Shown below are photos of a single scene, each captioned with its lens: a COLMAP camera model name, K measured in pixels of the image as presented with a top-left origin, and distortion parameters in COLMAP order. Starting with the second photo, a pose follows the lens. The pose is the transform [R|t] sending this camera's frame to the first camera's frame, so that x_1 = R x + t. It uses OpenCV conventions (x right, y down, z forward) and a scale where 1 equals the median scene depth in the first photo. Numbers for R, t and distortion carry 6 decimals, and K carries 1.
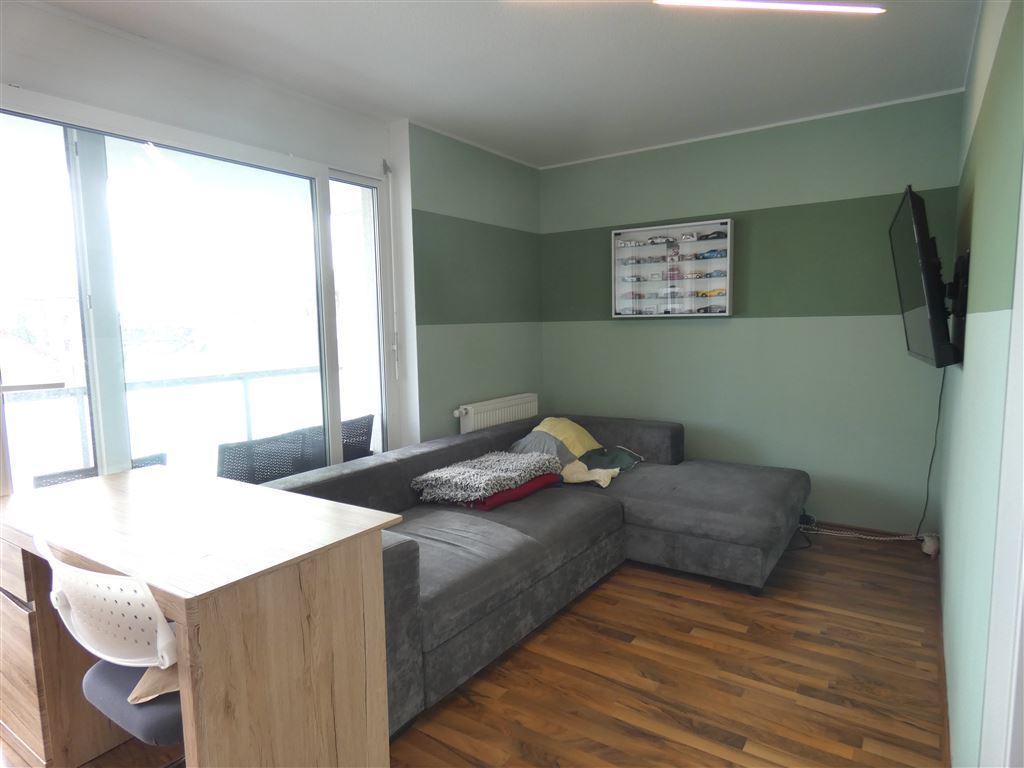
lens RADIAL K [[616.0, 0, 512.0], [0, 616.0, 384.0], [0, 0, 1]] dist [0.010090, -0.022500]
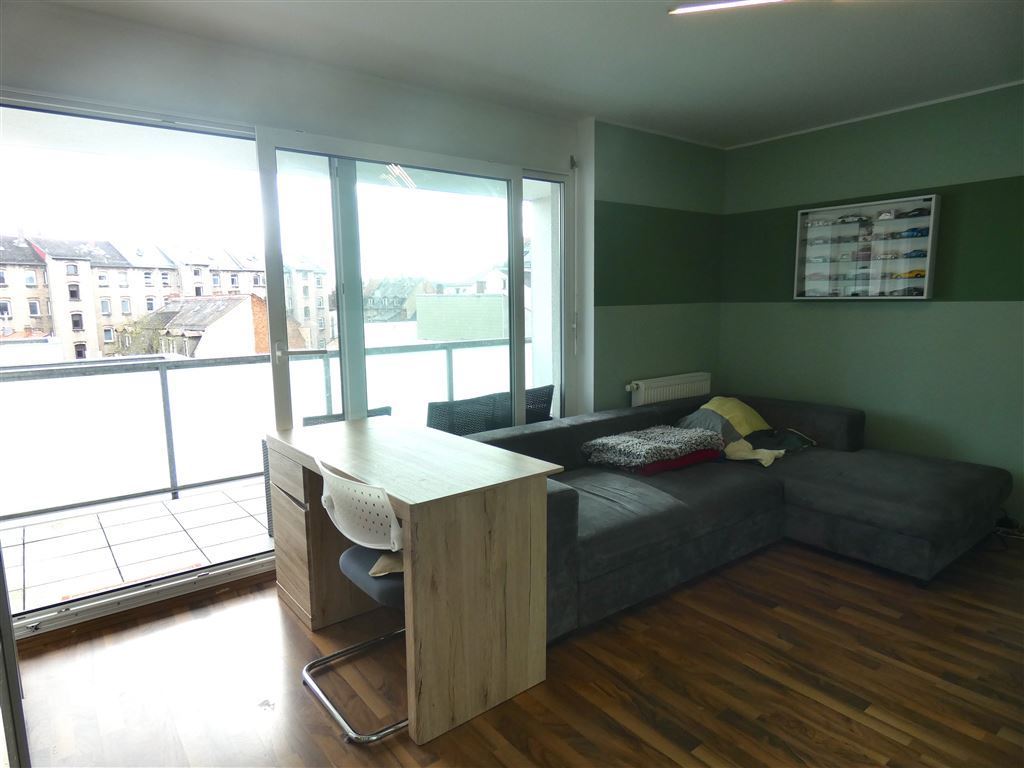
lens RADIAL K [[625.1, 0, 507.3], [0, 625.1, 387.8], [0, 0, 1]] dist [0.021796, 0.000792]
pose [[0.950982, 0.051779, -0.304882, 0.058139], [-0.036589, 0.997797, 0.055332, -0.007455], [0.307075, -0.041464, 0.950782, -0.149817]]
